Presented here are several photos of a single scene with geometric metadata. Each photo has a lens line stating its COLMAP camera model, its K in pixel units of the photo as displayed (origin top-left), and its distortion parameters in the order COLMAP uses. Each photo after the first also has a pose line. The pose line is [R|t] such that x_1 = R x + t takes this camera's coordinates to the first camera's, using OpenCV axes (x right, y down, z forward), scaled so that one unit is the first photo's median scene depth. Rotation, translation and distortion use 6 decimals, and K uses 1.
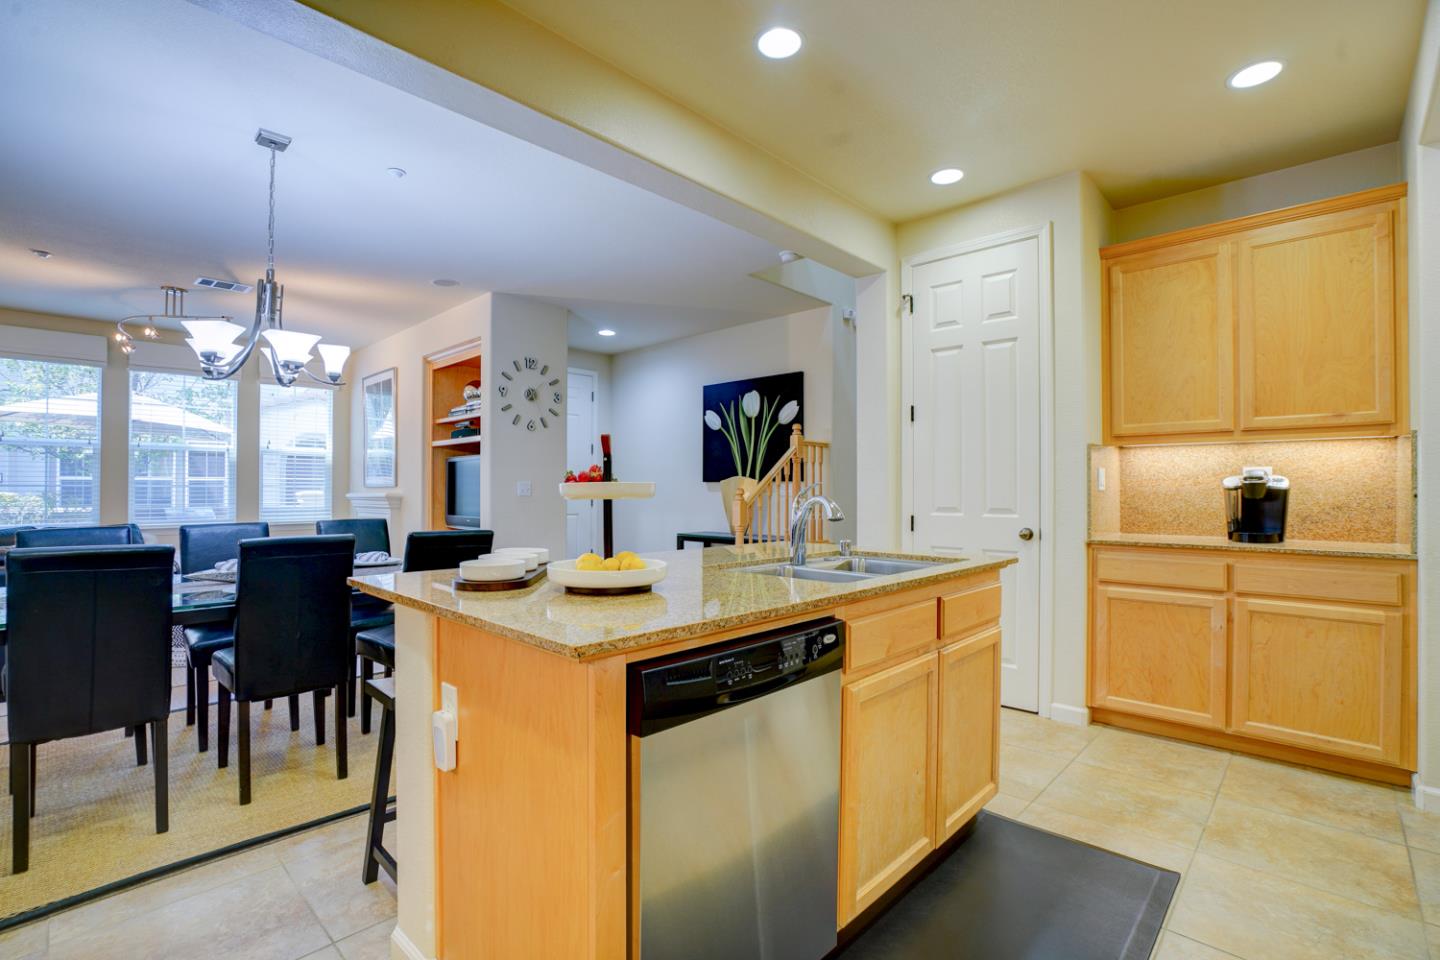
lens RADIAL K [[661.7, 0, 724.6], [0, 661.7, 484.4], [0, 0, 1]] dist [-0.054045, 0.017776]
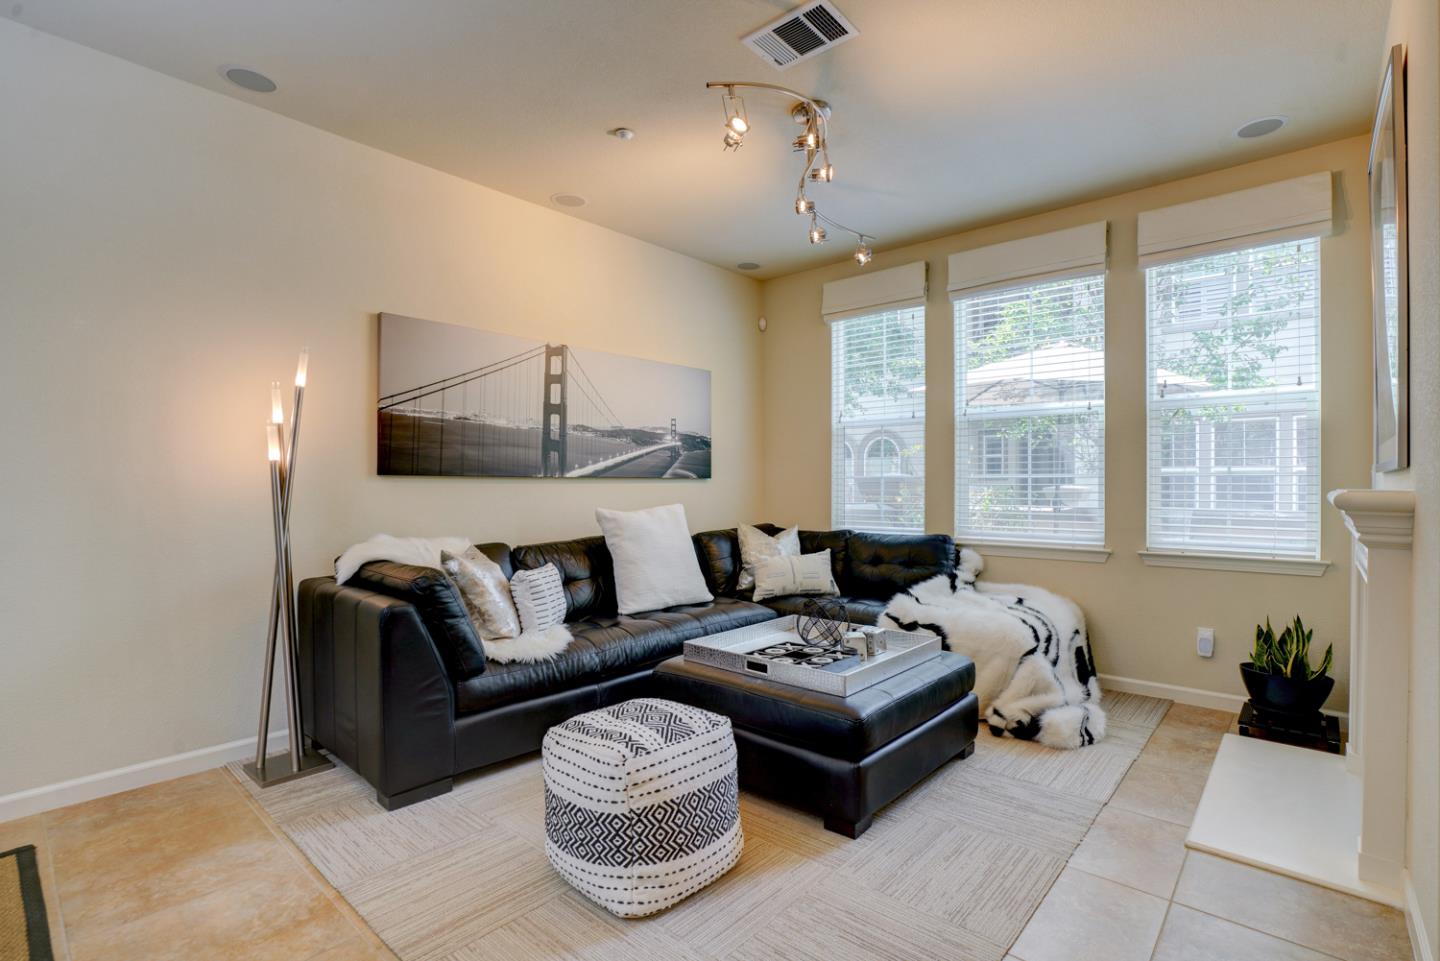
lens RADIAL K [[680.7, 0, 720.0], [0, 680.7, 480.5], [0, 0, 1]] dist [-0.064470, 0.024765]
pose [[0.021735, -0.003864, -0.999756, -0.267624], [0.007111, 0.999968, -0.003710, 0.008288], [0.999738, -0.007029, 0.021761, 0.816604]]
